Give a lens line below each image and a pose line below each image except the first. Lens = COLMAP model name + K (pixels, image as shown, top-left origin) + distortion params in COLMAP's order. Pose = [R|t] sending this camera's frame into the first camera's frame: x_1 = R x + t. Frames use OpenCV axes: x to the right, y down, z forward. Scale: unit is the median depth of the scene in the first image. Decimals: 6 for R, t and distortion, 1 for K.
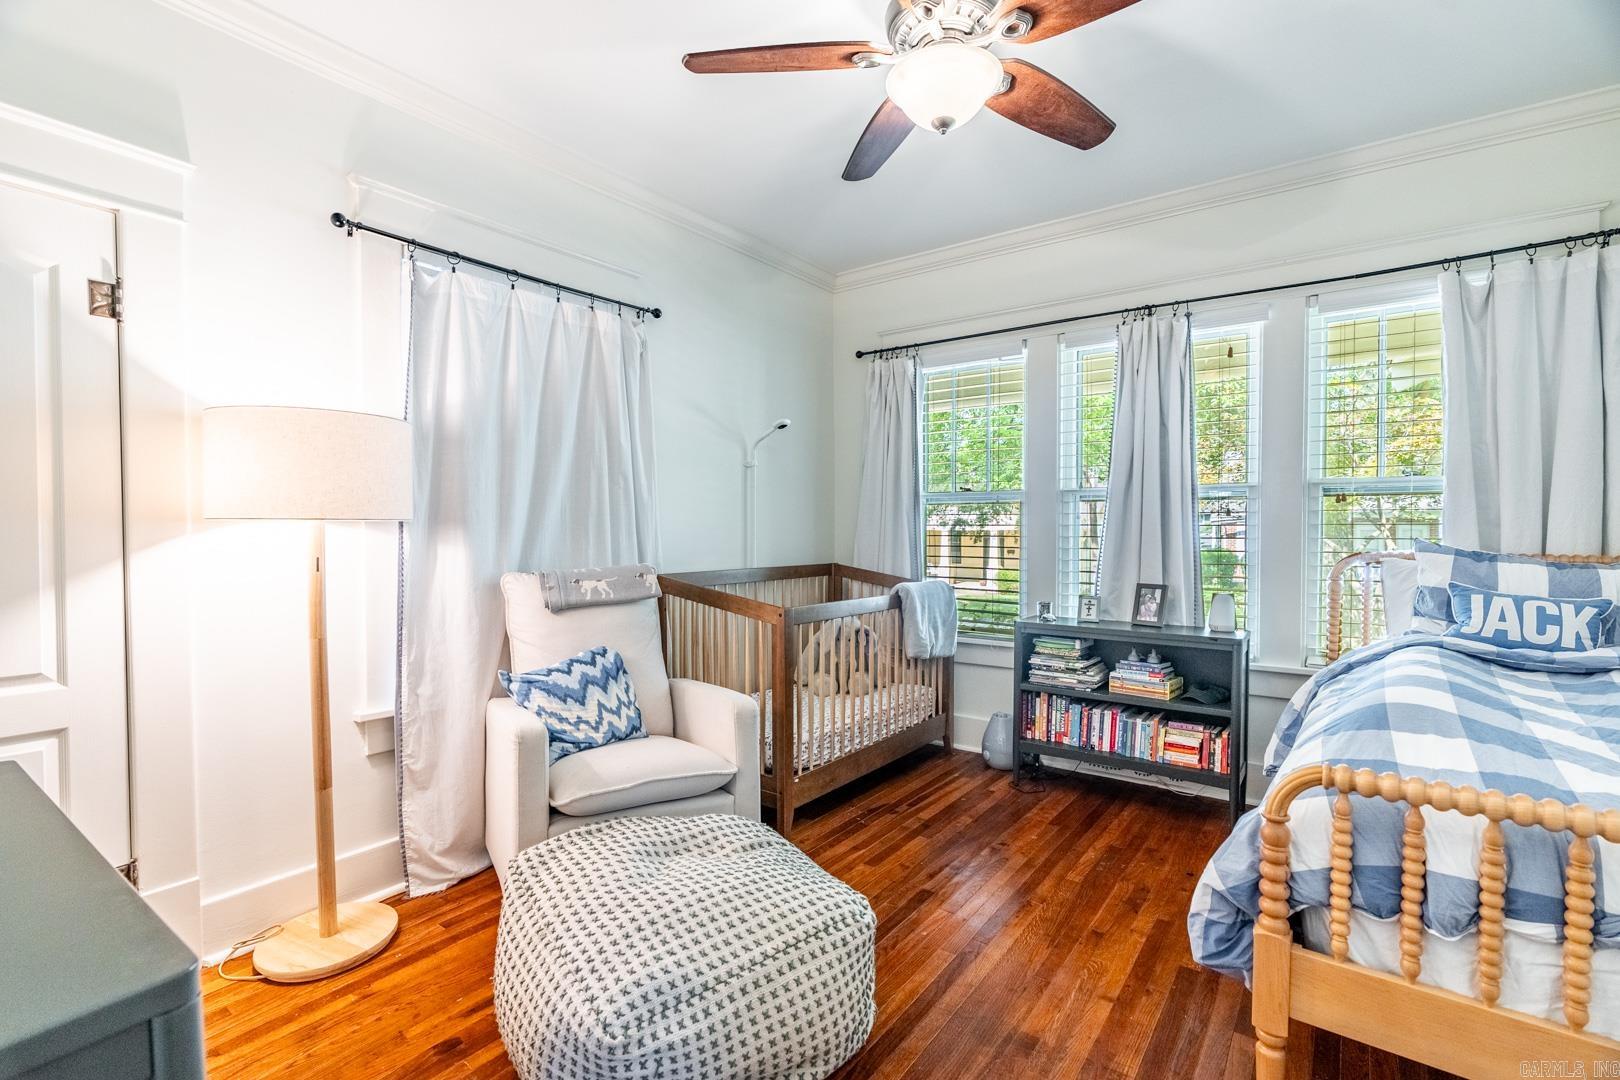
lens RADIAL K [[734.1, 0, 810.0], [0, 734.1, 540.0], [0, 0, 1]] dist [-0.002964, -0.000910]
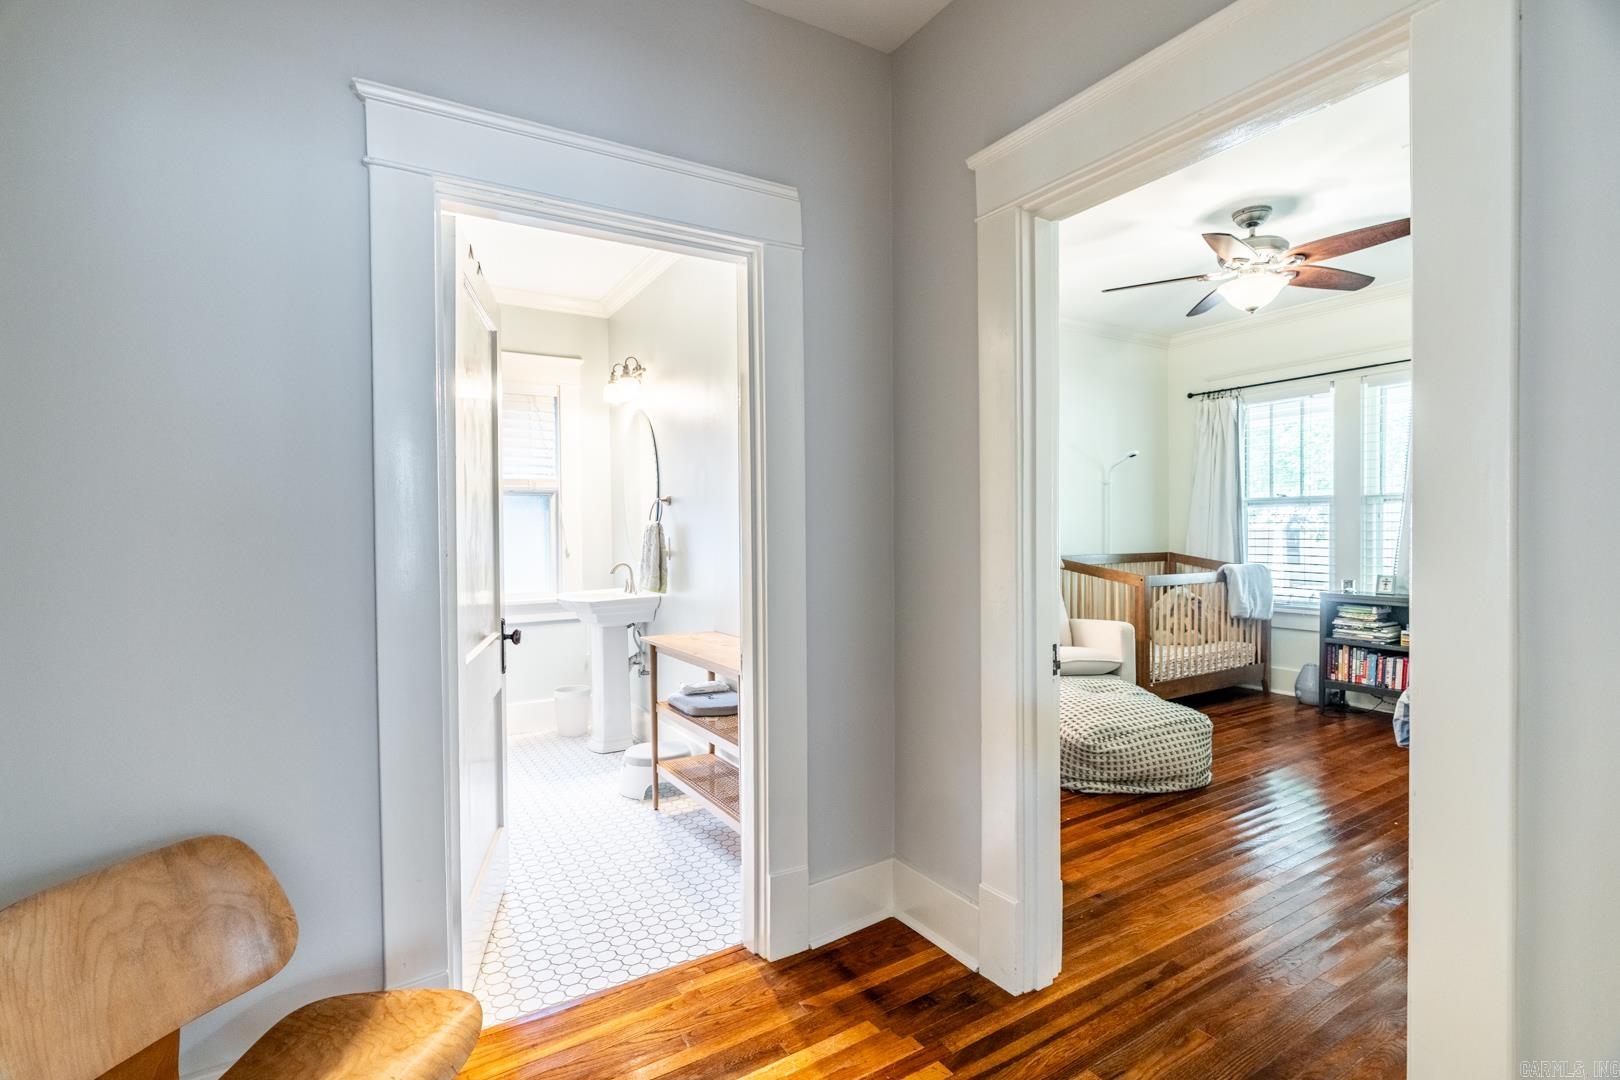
lens RADIAL K [[749.6, 0, 810.0], [0, 749.6, 540.0], [0, 0, 1]] dist [-0.002732, 0.000456]
pose [[0.927977, -0.001342, -0.372636, -0.084203], [0.001280, 0.999999, -0.000415, 0.011736], [0.372636, -0.000092, 0.927978, -0.653104]]
